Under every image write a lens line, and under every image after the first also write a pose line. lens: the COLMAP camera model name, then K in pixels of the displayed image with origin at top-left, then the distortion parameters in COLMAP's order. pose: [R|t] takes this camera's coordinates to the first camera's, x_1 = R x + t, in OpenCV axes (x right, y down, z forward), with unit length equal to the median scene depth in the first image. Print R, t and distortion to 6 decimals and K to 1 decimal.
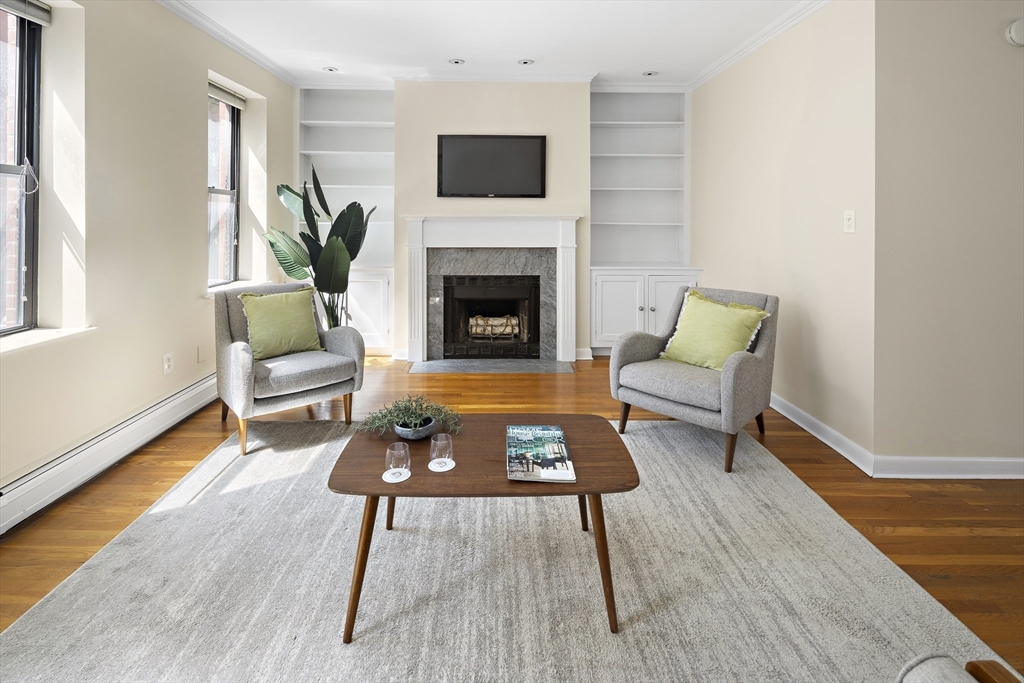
lens RADIAL K [[501.8, 0, 497.4], [0, 501.8, 221.1], [0, 0, 1]] dist [0.002440, -0.000980]
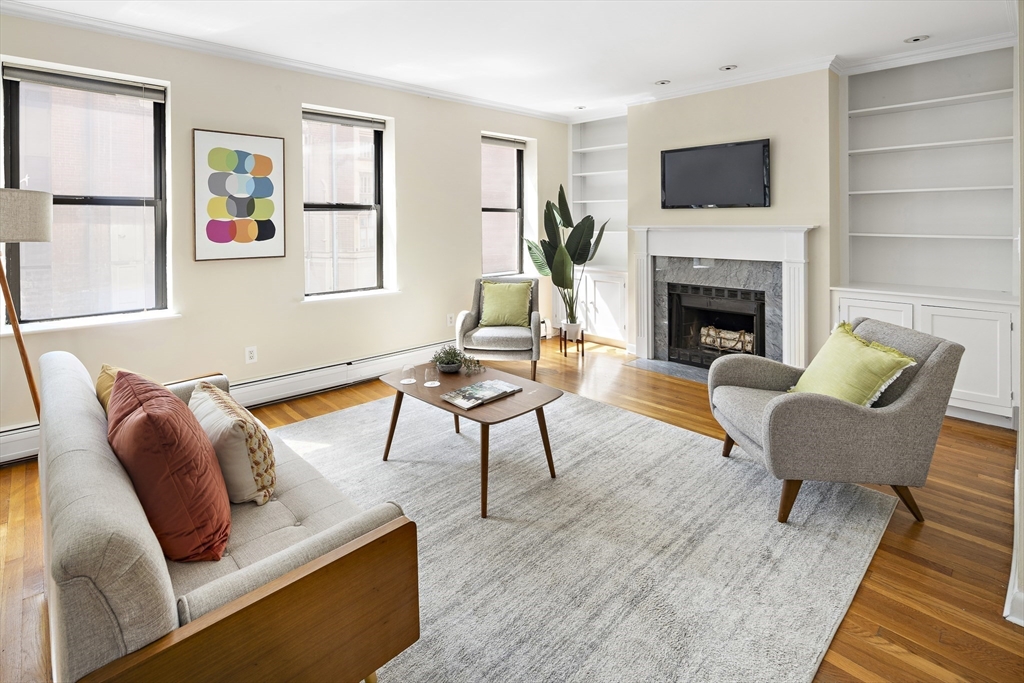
lens RADIAL K [[501.8, 0, 497.4], [0, 501.8, 221.1], [0, 0, 1]] dist [0.002440, -0.000980]
pose [[0.676034, -0.006745, -0.736839, 0.434515], [0.004660, 0.999977, -0.004879, -0.018379], [0.736855, -0.000136, 0.676050, 0.013972]]
